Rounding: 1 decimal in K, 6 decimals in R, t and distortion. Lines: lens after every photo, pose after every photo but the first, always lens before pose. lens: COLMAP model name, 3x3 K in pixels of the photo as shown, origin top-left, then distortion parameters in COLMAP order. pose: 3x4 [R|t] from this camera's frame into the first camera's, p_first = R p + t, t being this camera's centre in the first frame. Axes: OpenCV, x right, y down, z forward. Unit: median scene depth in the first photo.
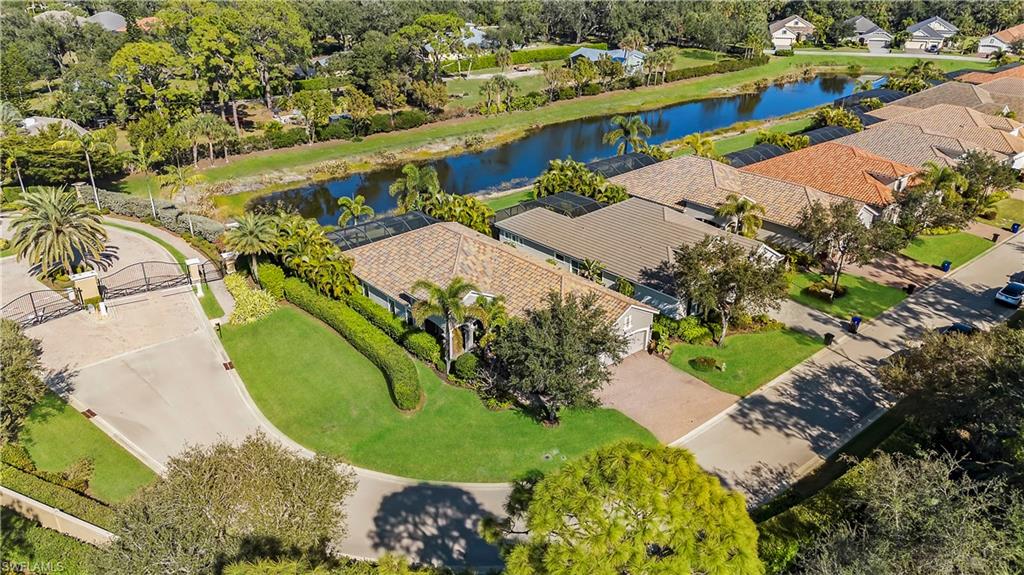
lens RADIAL K [[763.6, 0, 516.5], [0, 763.6, 292.7], [0, 0, 1]] dist [0.067082, -0.068524]
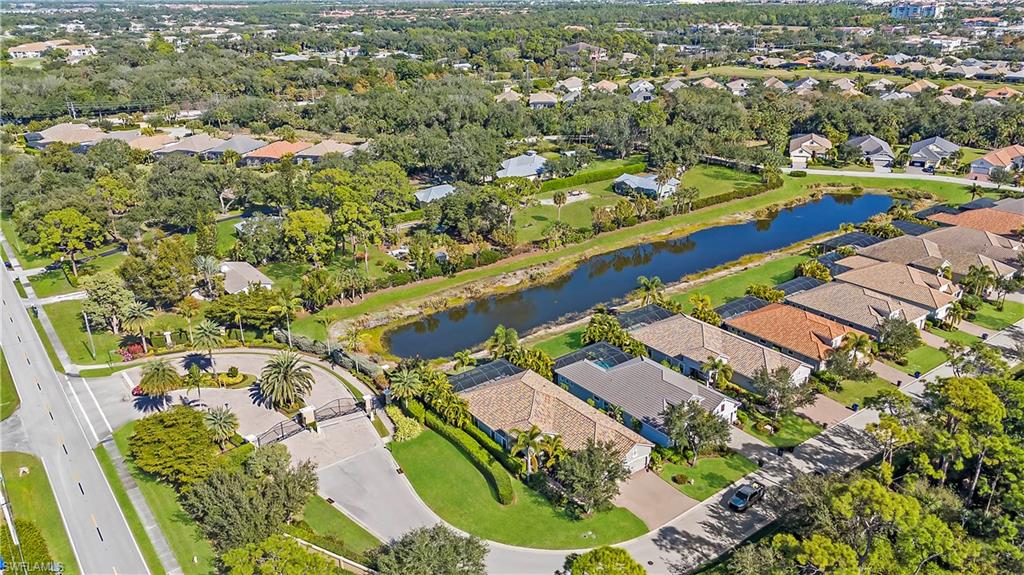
lens RADIAL K [[763.6, 0, 513.9], [0, 763.6, 283.4], [0, 0, 1]] dist [0.067082, -0.068524]
pose [[0.997305, 0.009429, -0.072760, -0.000033], [-0.014226, 0.997738, -0.065701, -0.155175], [0.071976, 0.066559, 0.995183, -0.514264]]
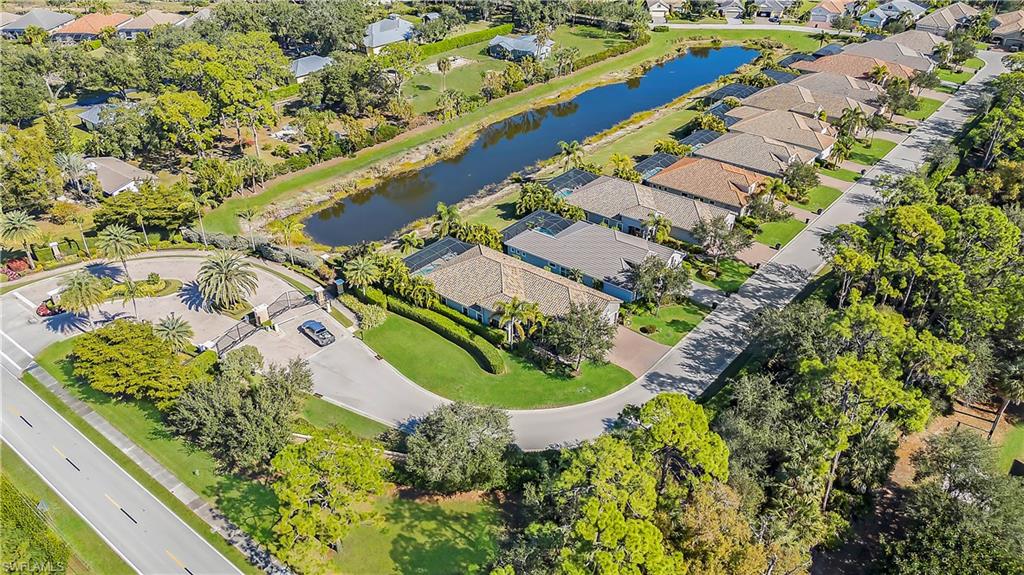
lens RADIAL K [[763.6, 0, 519.5], [0, 763.6, 291.7], [0, 0, 1]] dist [0.067082, -0.068524]
pose [[0.985024, -0.093724, 0.144722, -0.217276], [0.077189, 0.990254, 0.115930, -0.159496], [-0.154177, -0.103022, 0.982658, -0.496814]]
